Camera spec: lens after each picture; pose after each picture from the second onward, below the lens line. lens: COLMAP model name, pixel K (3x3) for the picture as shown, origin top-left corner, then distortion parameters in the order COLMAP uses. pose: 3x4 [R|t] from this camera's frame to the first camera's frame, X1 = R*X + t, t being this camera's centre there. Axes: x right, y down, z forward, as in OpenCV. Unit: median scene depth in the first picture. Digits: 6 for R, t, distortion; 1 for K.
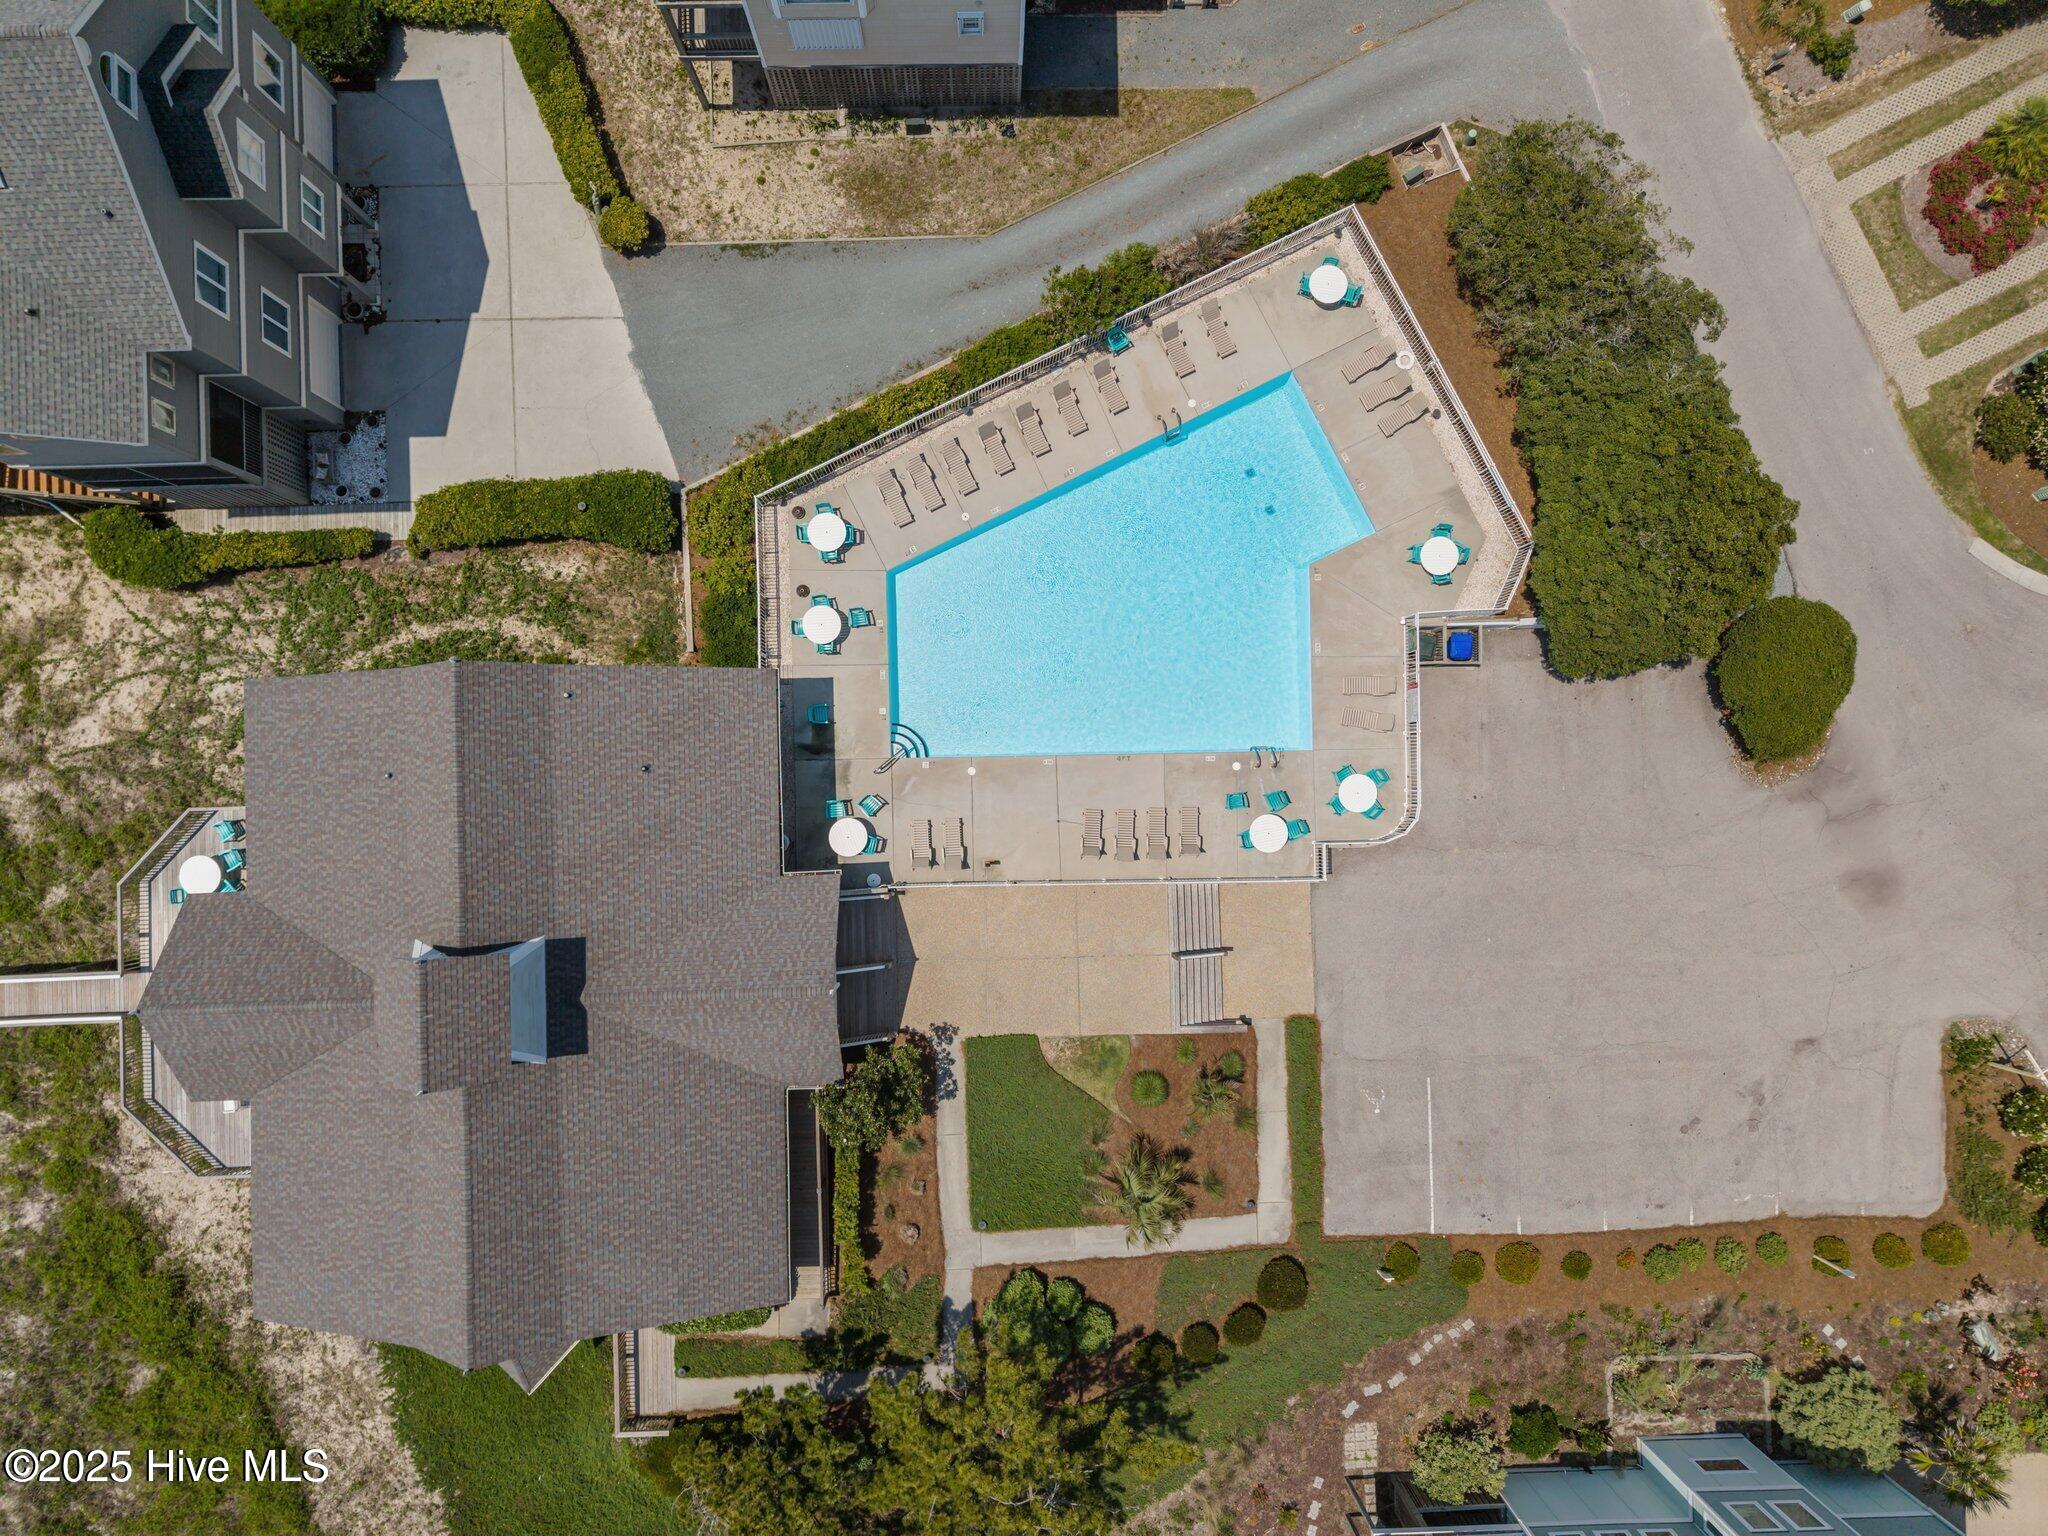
lens RADIAL K [[1375.3, 0, 1013.1], [0, 1375.3, 770.6], [0, 0, 1]] dist [0.020128, -0.015504]
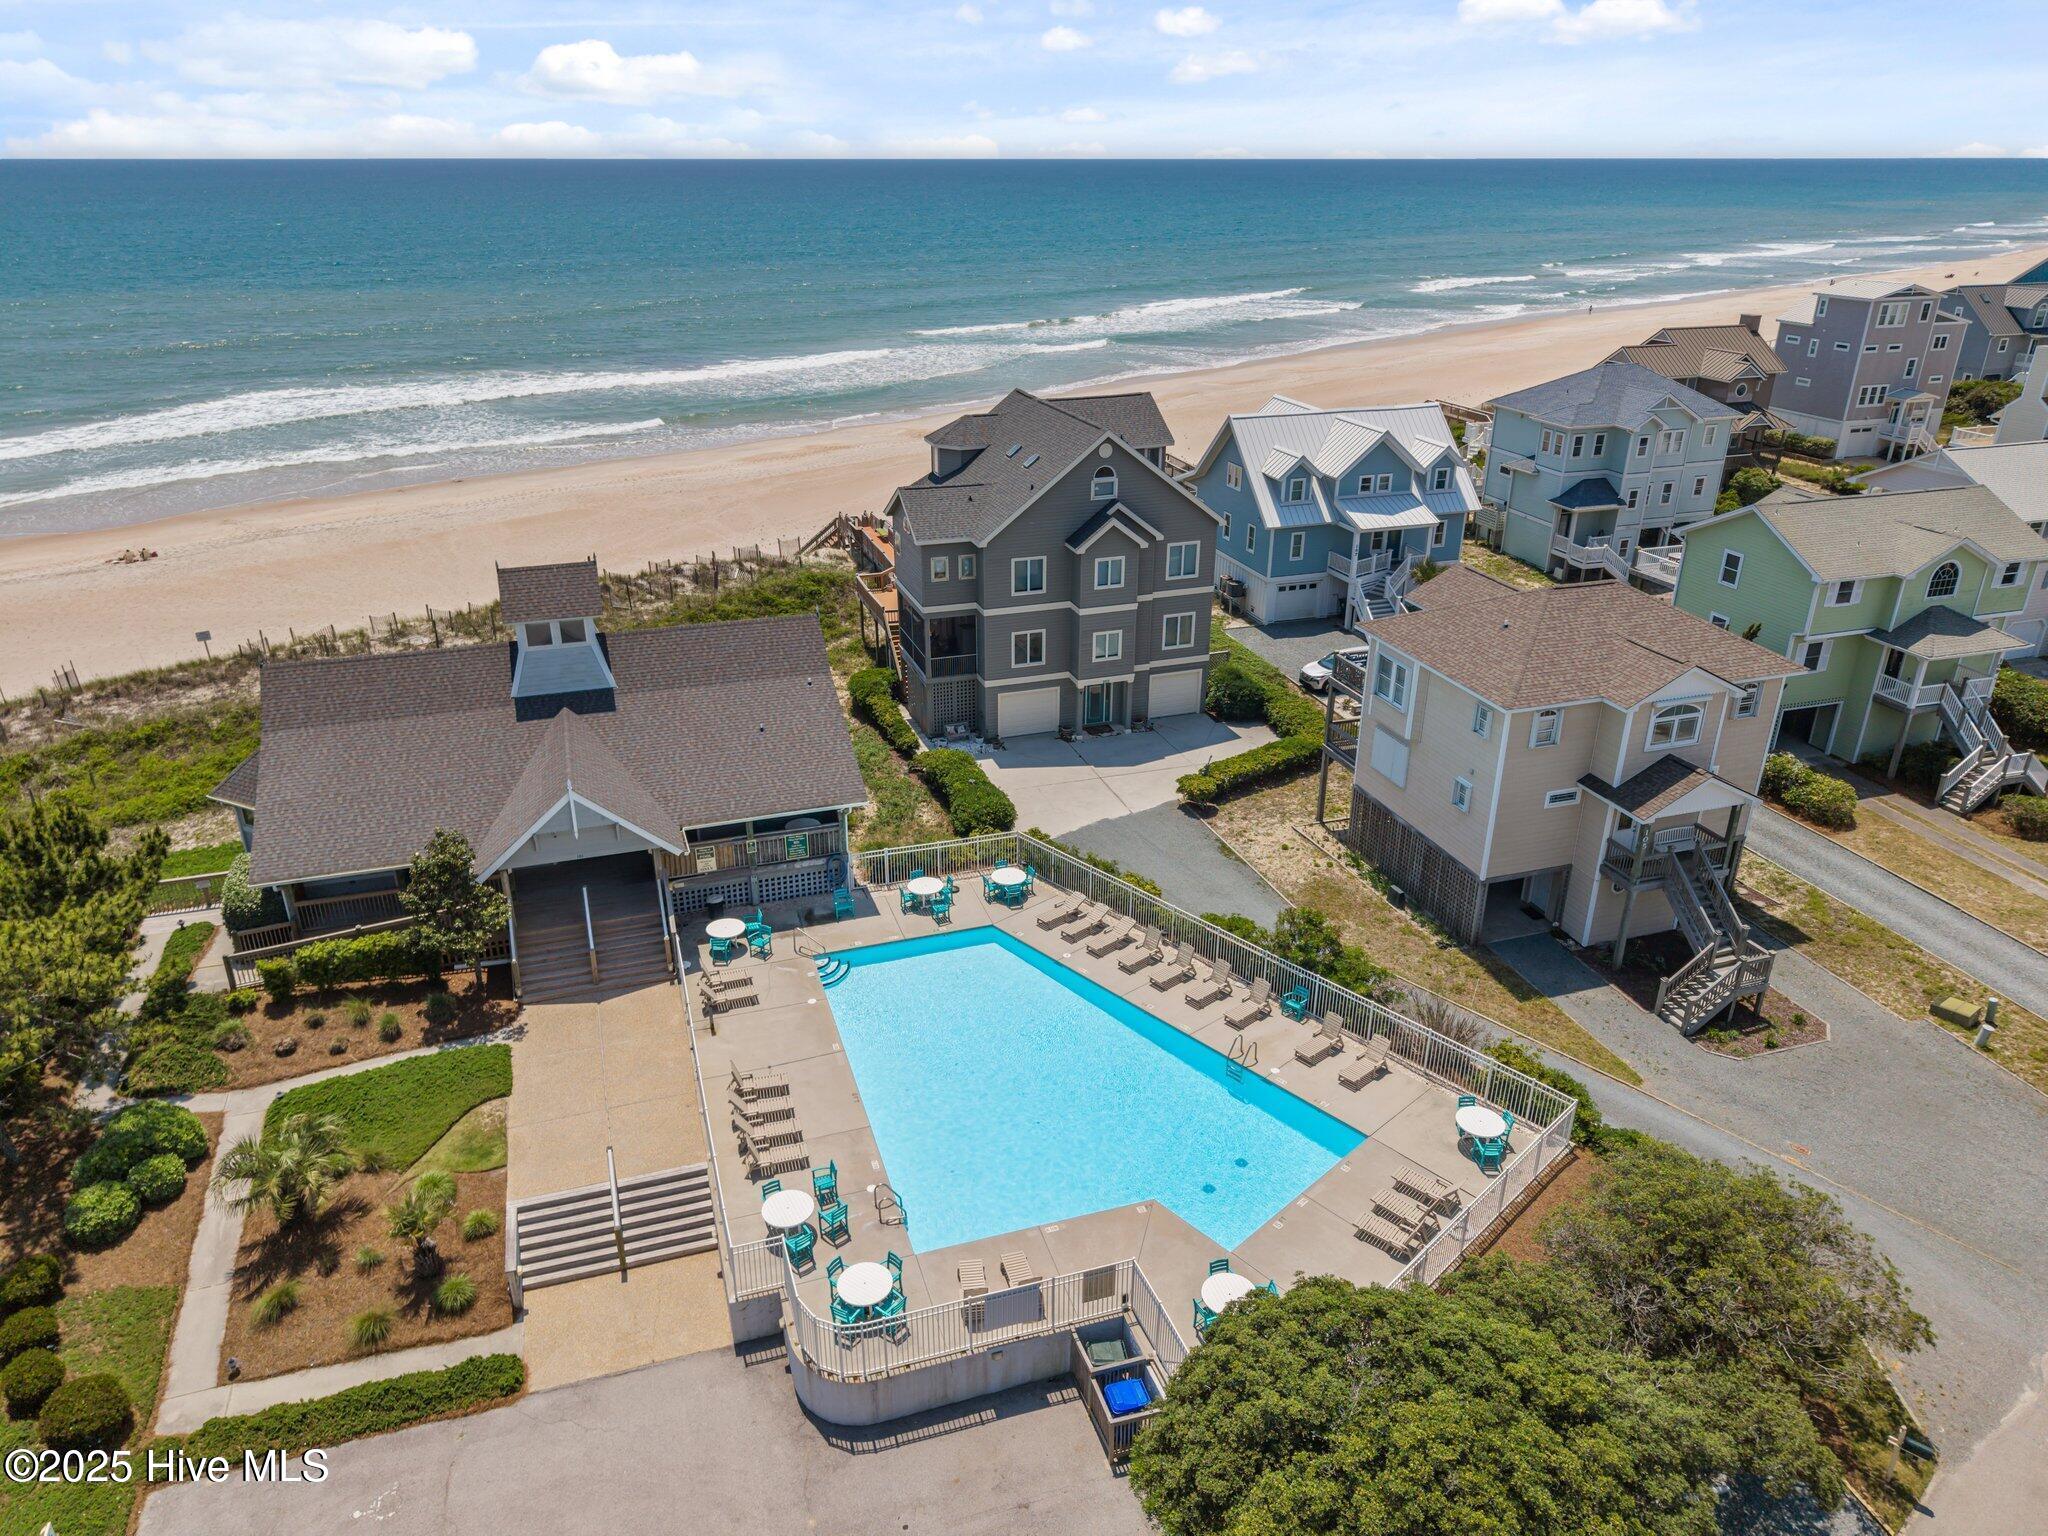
lens RADIAL K [[1375.3, 0, 1013.1], [0, 1375.3, 770.6], [0, 0, 1]] dist [0.020128, -0.015504]
pose [[0.286173, 0.373414, -0.882421, 0.779570], [-0.958031, 0.127637, -0.256681, 0.089266], [0.016781, 0.918842, 0.394269, 0.486068]]
